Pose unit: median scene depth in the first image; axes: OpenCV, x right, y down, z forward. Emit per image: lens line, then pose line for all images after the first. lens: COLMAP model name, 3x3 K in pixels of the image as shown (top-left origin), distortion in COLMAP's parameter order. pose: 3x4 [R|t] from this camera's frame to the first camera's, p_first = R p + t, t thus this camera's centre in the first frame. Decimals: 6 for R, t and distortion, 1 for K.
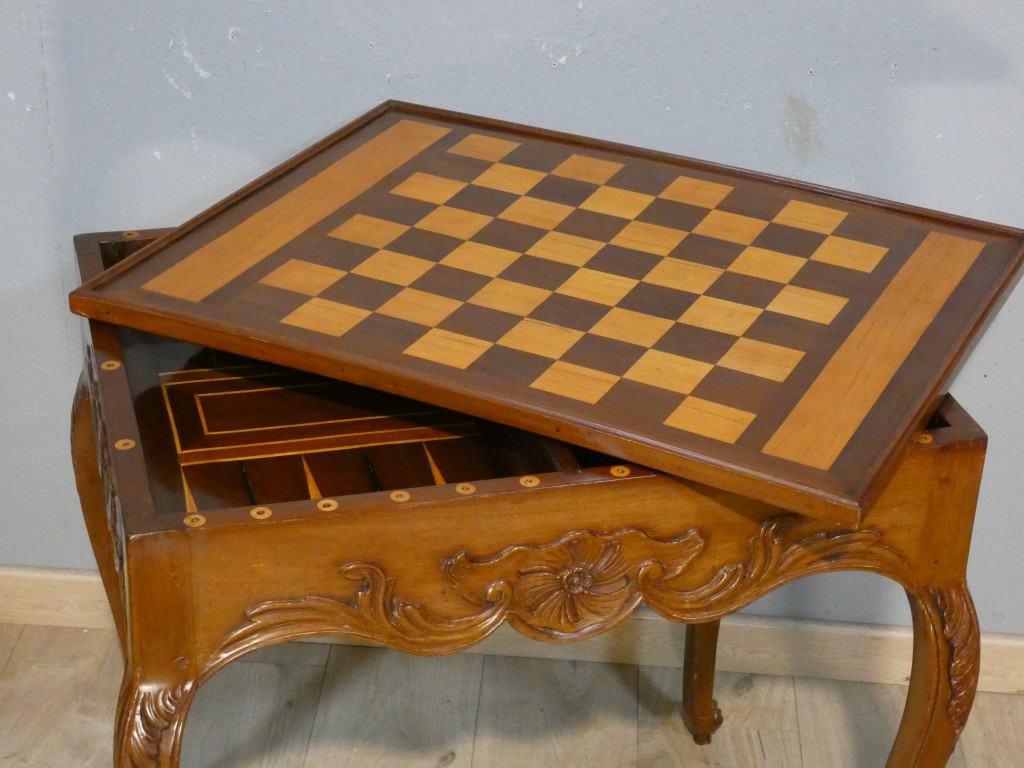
lens RADIAL K [[2039.7, 0, 541.5], [0, 2039.7, 391.0], [0, 0, 1]] dist [0.058121, 0.000000]
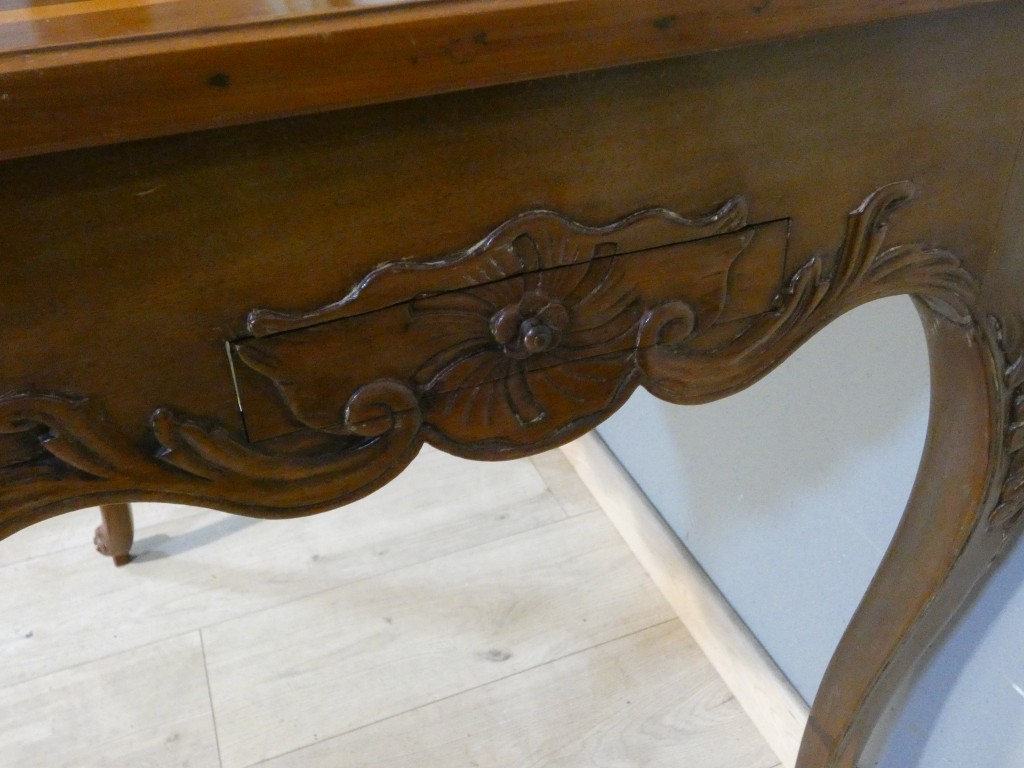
lens RADIAL K [[940.6, 0, 523.2], [0, 940.6, 387.8], [0, 0, 1]] dist [-0.005034, 0.000000]
pose [[0.418954, 0.474084, -0.774417, 0.275562], [-0.413405, 0.858943, 0.302180, -0.064133], [0.808439, 0.193549, 0.555846, 0.926099]]
